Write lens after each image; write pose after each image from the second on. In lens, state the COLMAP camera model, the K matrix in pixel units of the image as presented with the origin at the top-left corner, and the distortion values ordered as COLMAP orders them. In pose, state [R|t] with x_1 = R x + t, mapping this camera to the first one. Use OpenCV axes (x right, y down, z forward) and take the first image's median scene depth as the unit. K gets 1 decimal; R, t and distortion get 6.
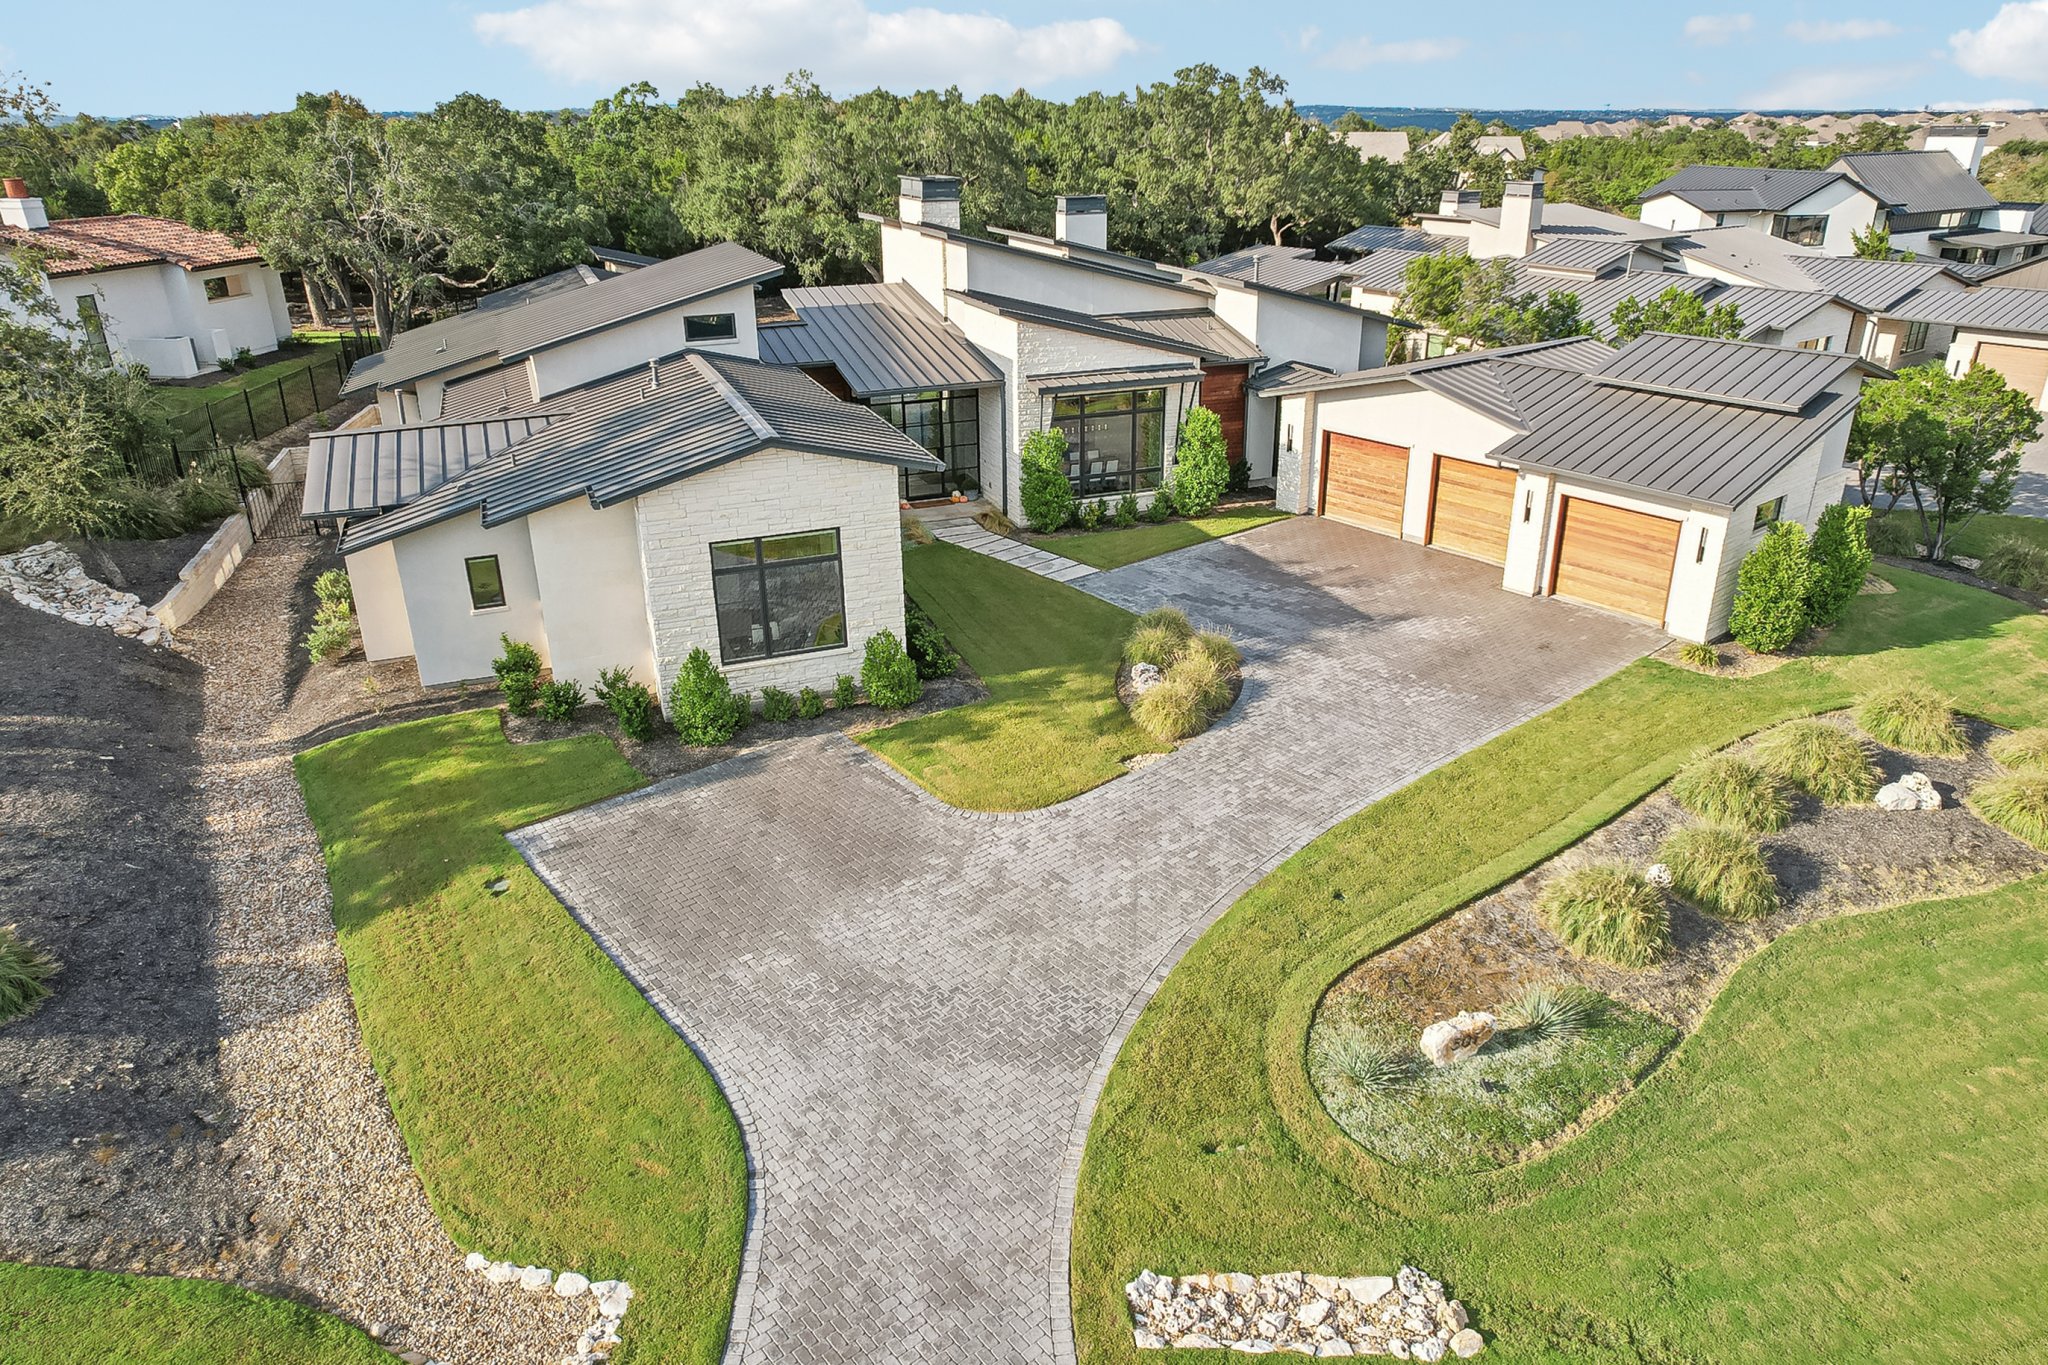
lens RADIAL K [[1384.3, 0, 1043.3], [0, 1384.3, 675.7], [0, 0, 1]] dist [-0.065926, 0.053907]
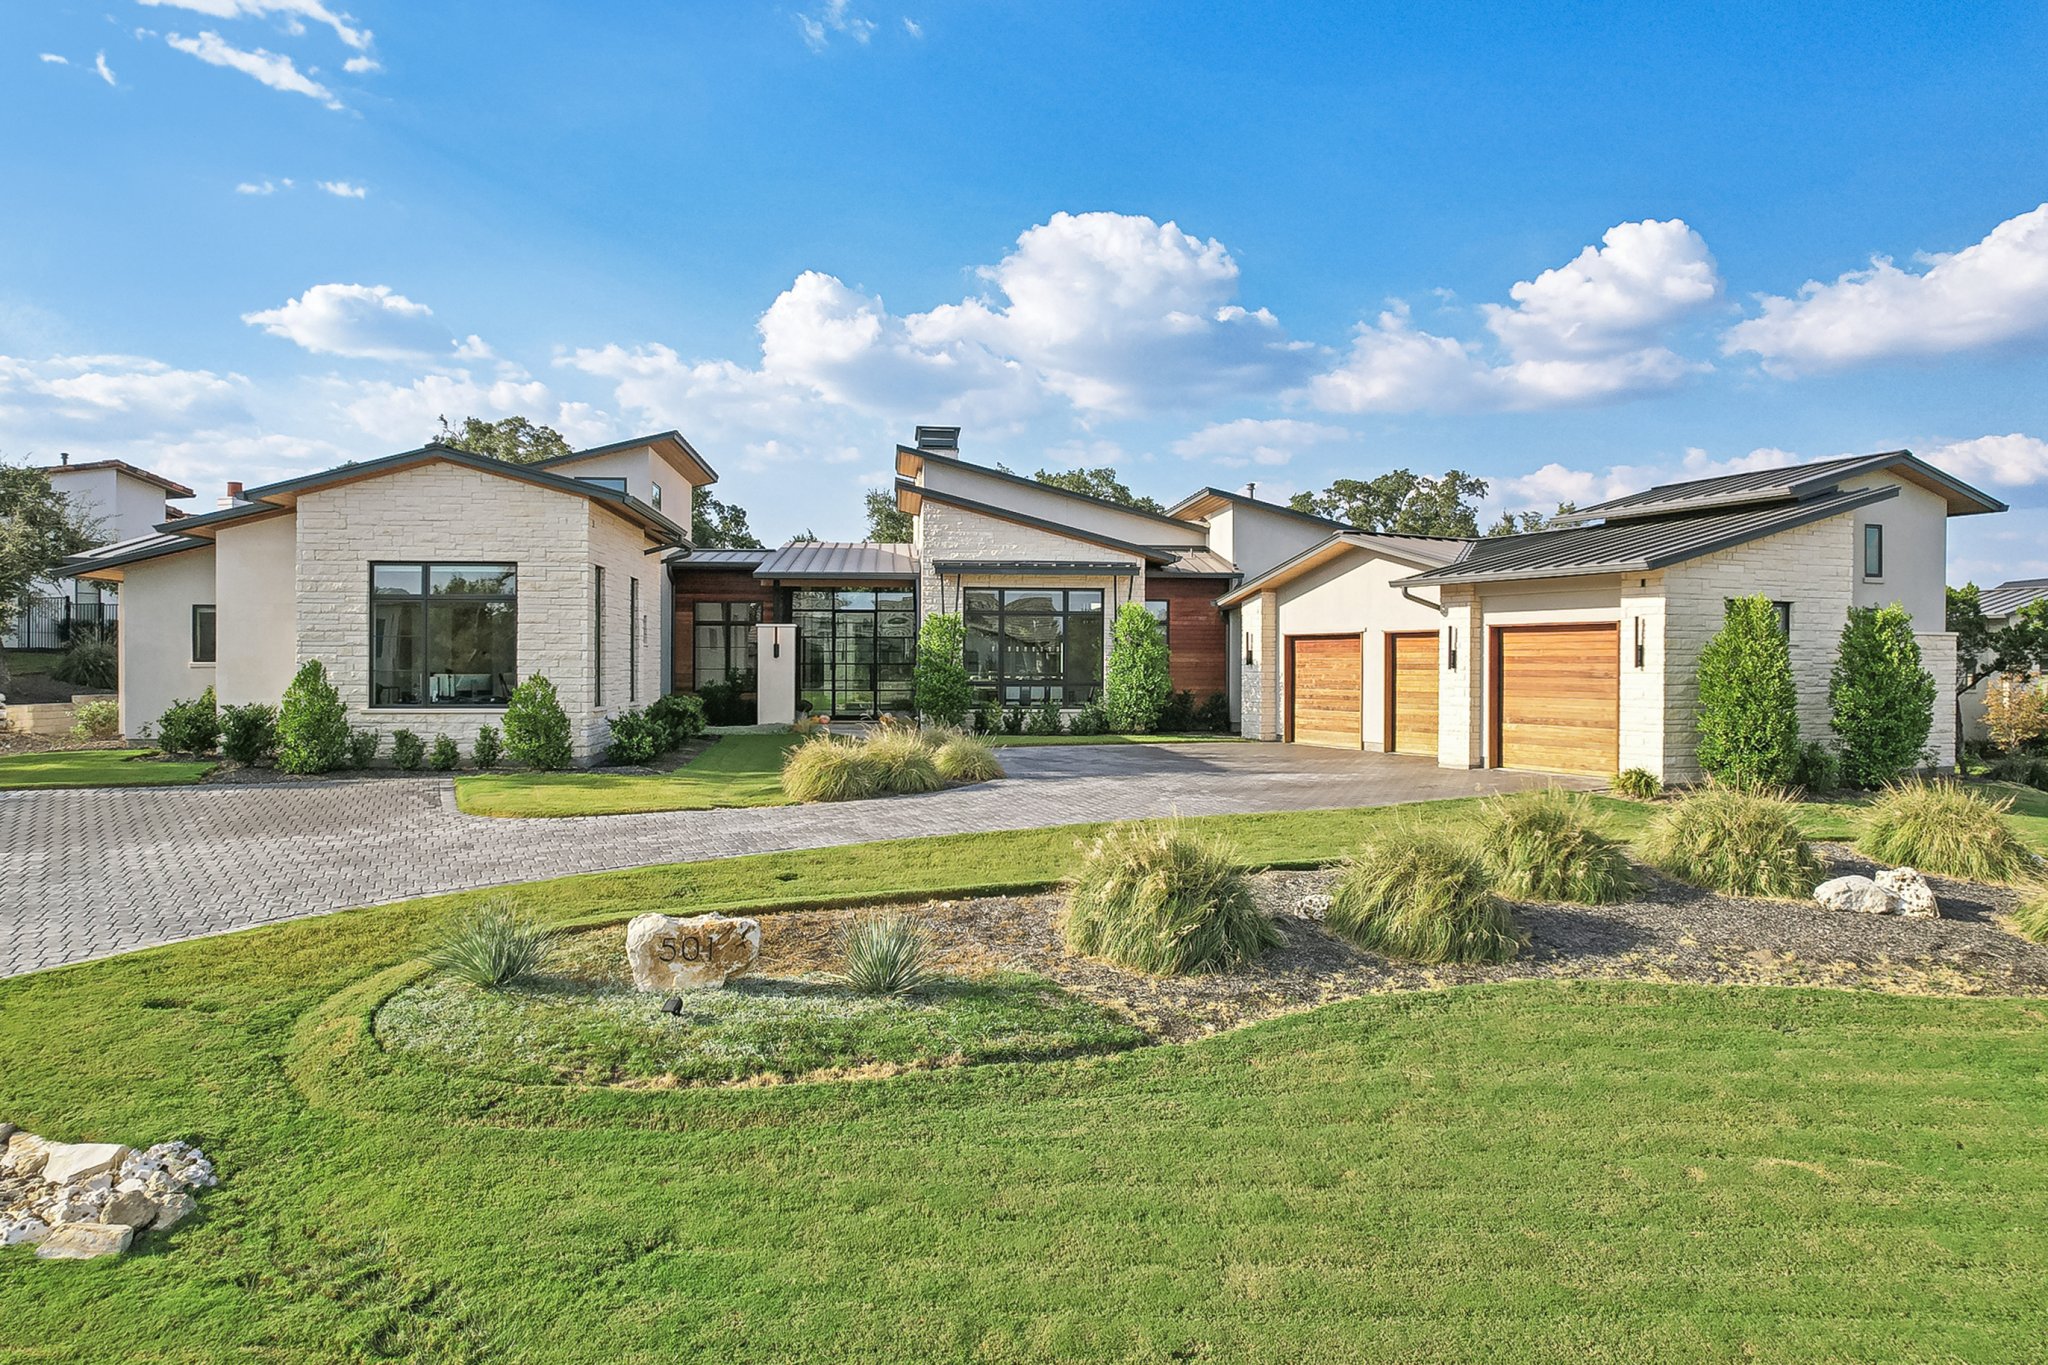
lens RADIAL K [[1384.3, 0, 1064.5], [0, 1384.3, 668.1], [0, 0, 1]] dist [-0.065926, 0.053907]
pose [[0.964162, 0.005108, -0.265266, 0.341011], [-0.108694, 0.919666, -0.377359, 0.198675], [0.242029, 0.392668, 0.887262, 0.259421]]
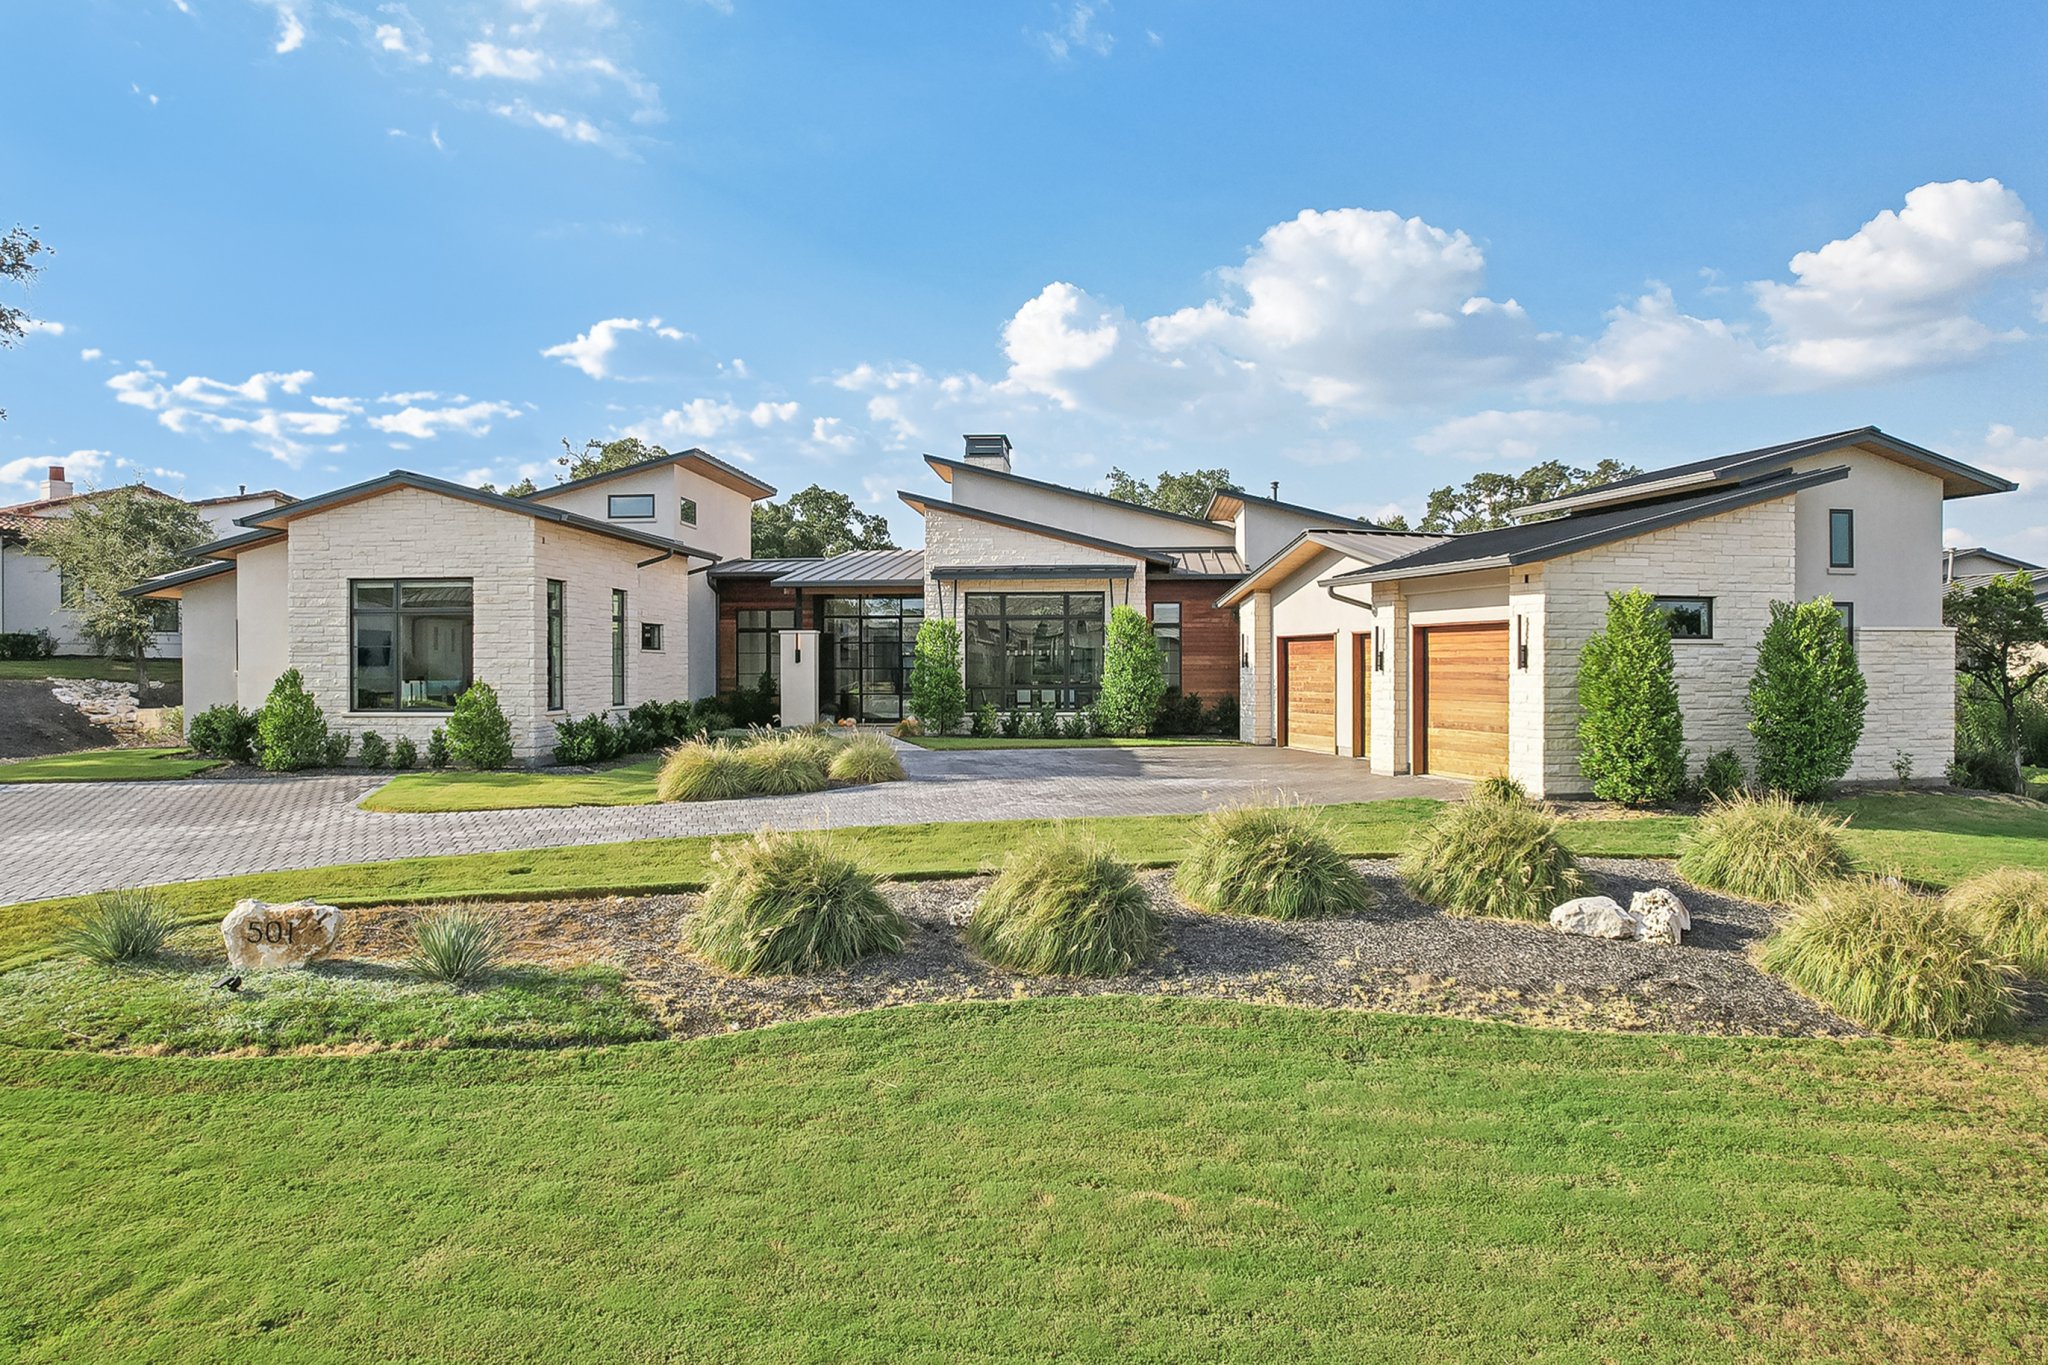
lens RADIAL K [[1384.3, 0, 1066.6], [0, 1384.3, 637.0], [0, 0, 1]] dist [-0.065926, 0.053907]
pose [[0.901303, -0.010421, -0.433065, 0.512489], [-0.169446, 0.911576, -0.374590, 0.174013], [0.398675, 0.411000, 0.819840, 0.313946]]
